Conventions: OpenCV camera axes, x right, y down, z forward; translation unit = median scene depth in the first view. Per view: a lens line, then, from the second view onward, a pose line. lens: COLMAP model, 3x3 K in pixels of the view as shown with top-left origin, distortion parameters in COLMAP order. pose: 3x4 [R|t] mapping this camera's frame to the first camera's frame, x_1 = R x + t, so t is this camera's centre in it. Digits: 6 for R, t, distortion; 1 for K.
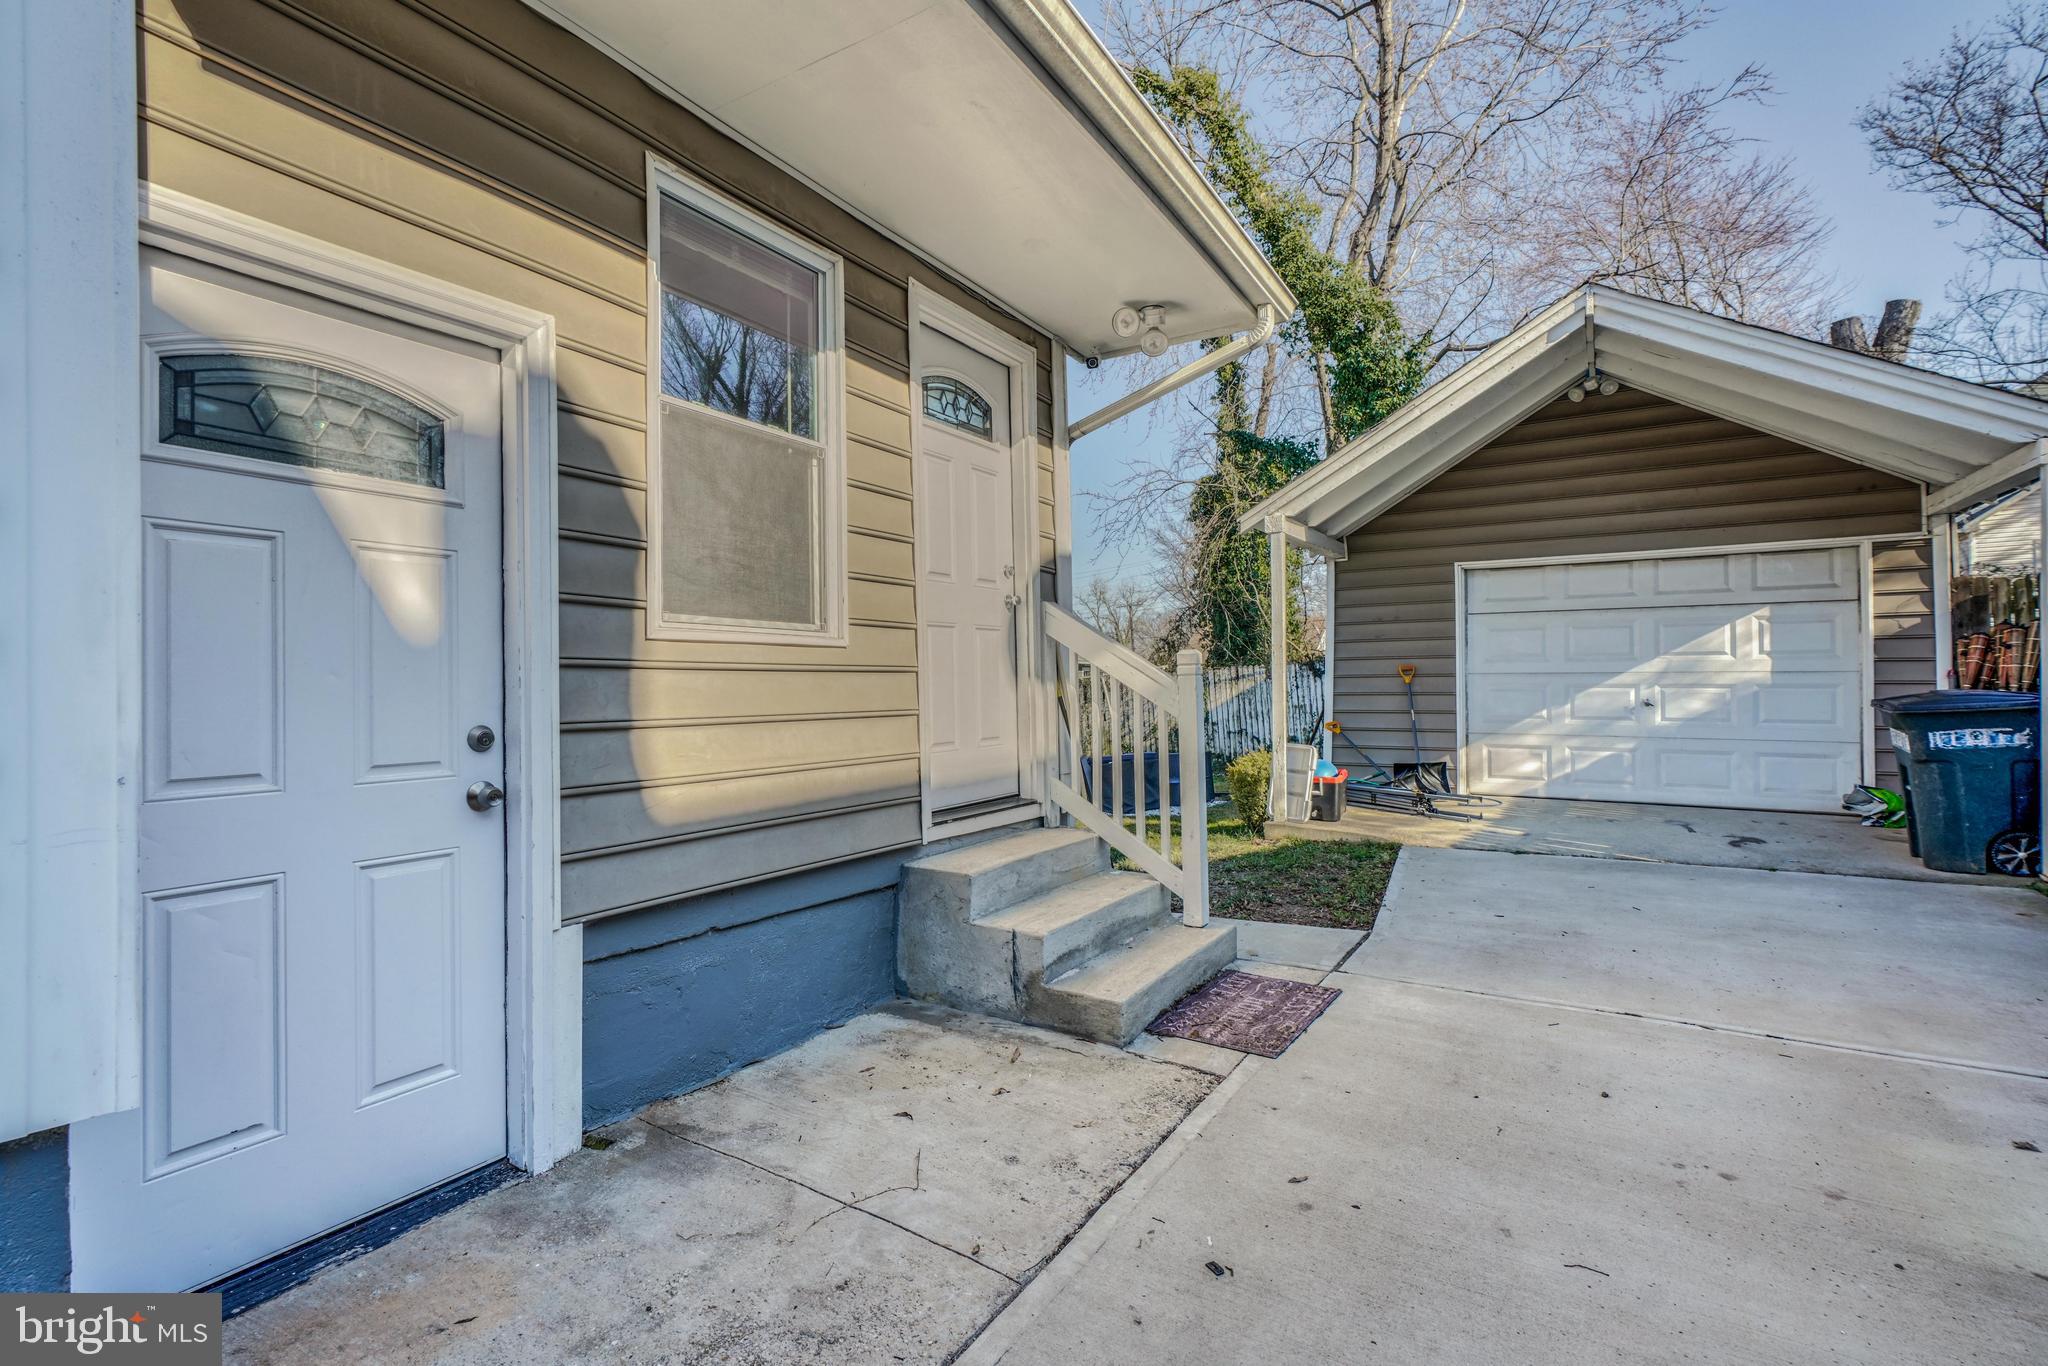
lens RADIAL K [[915.1, 0, 1023.9], [0, 915.1, 677.0], [0, 0, 1]] dist [-0.010104, 0.005822]
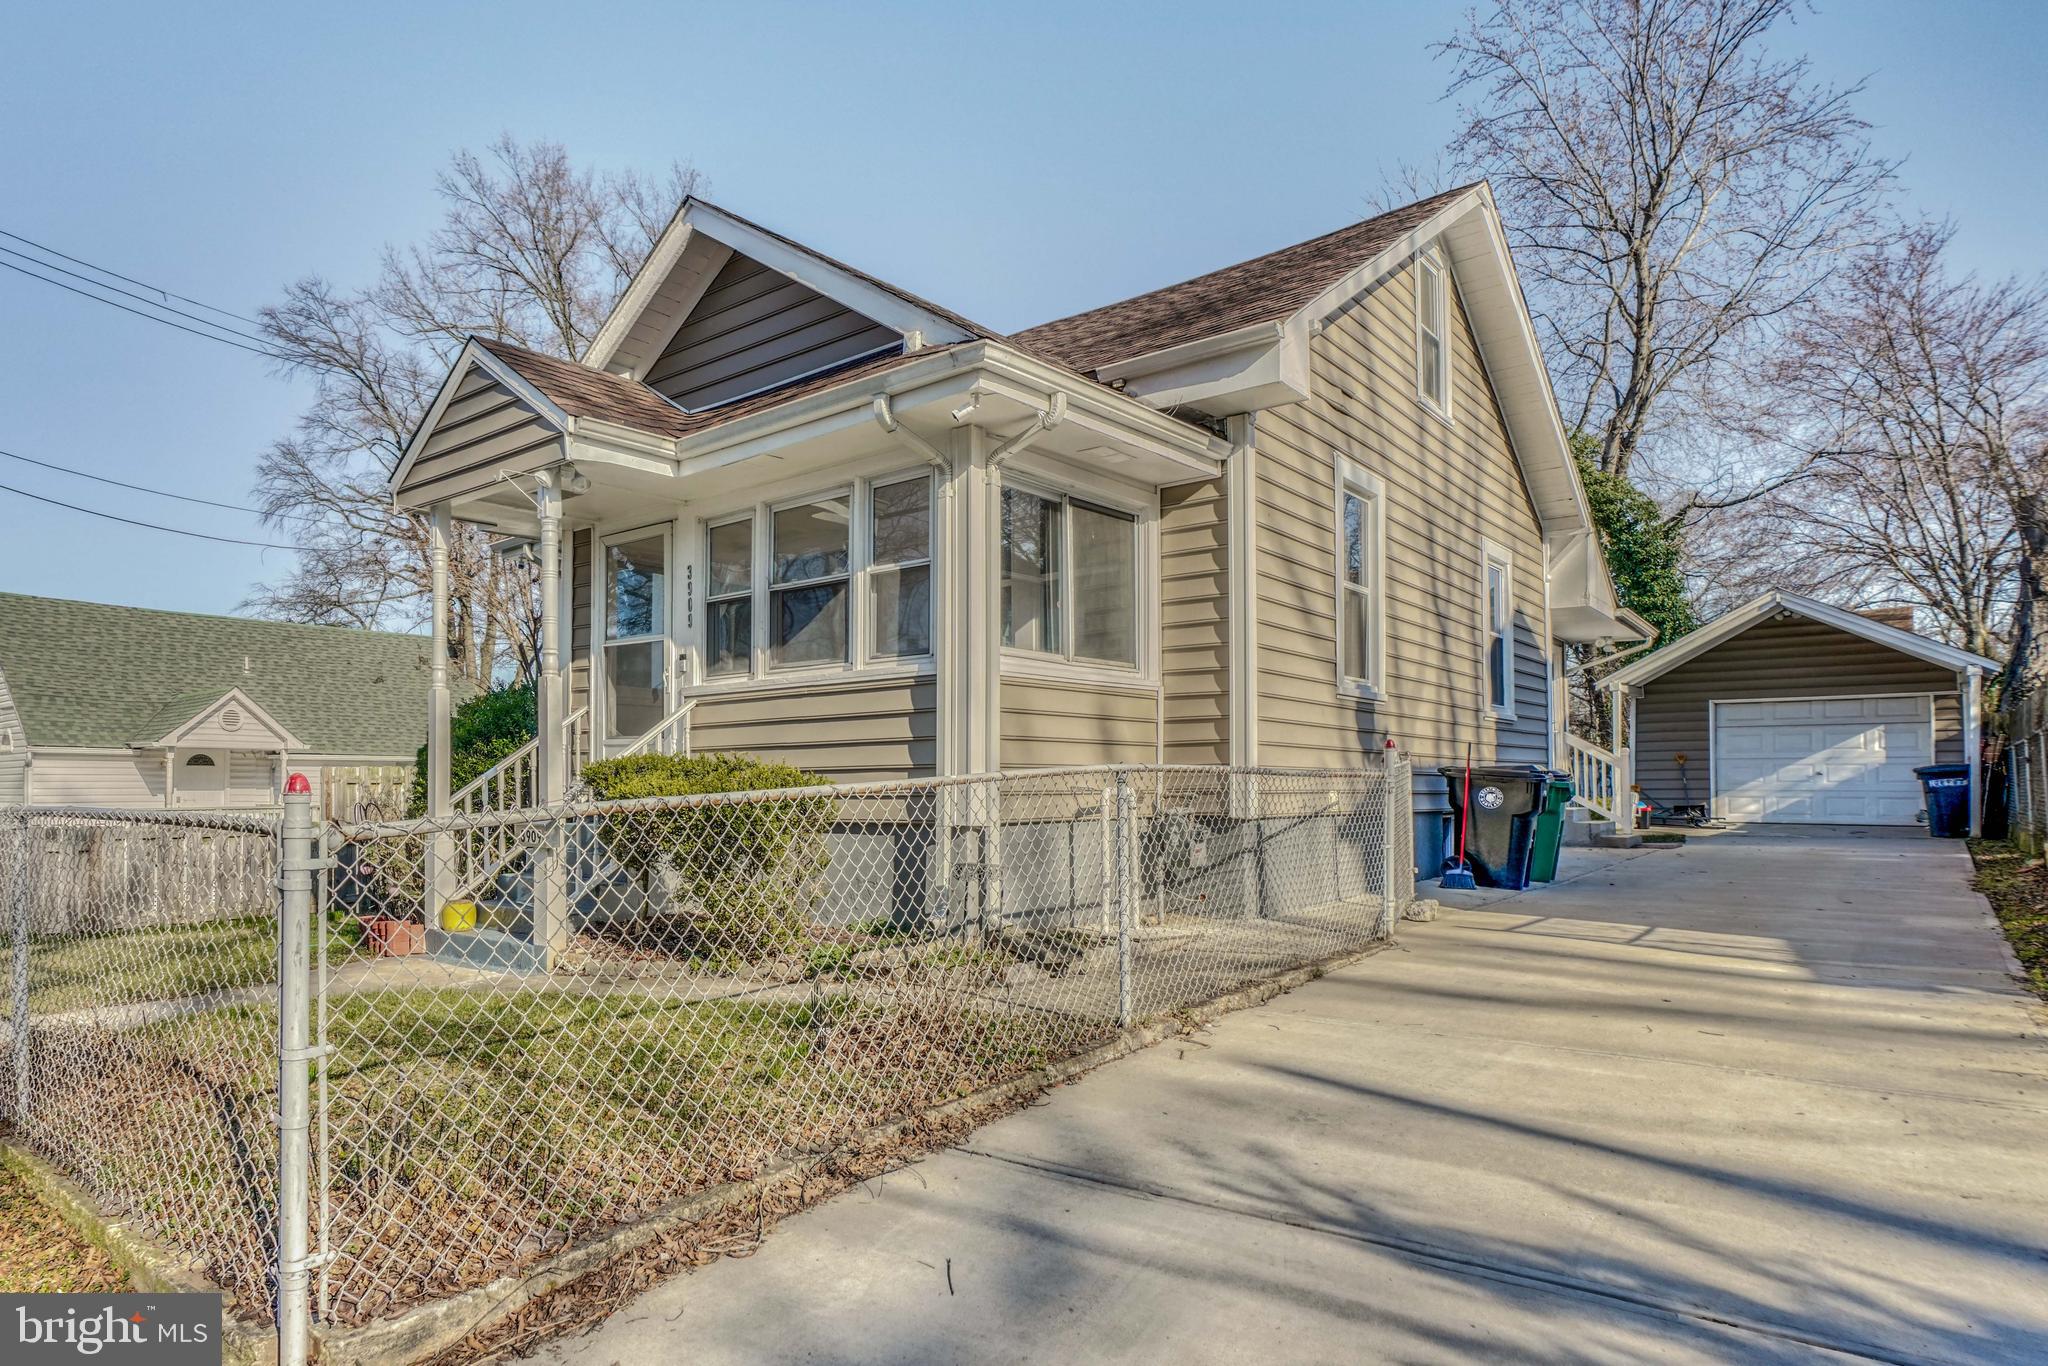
lens RADIAL K [[1074.4, 0, 941.7], [0, 1074.4, 766.7], [0, 0, 1]] dist [-0.003998, 0.003907]
pose [[0.987090, 0.003766, -0.160122, -0.769415], [-0.004823, 0.999969, -0.006211, 0.035426], [0.160094, 0.006903, 0.987078, -1.503501]]
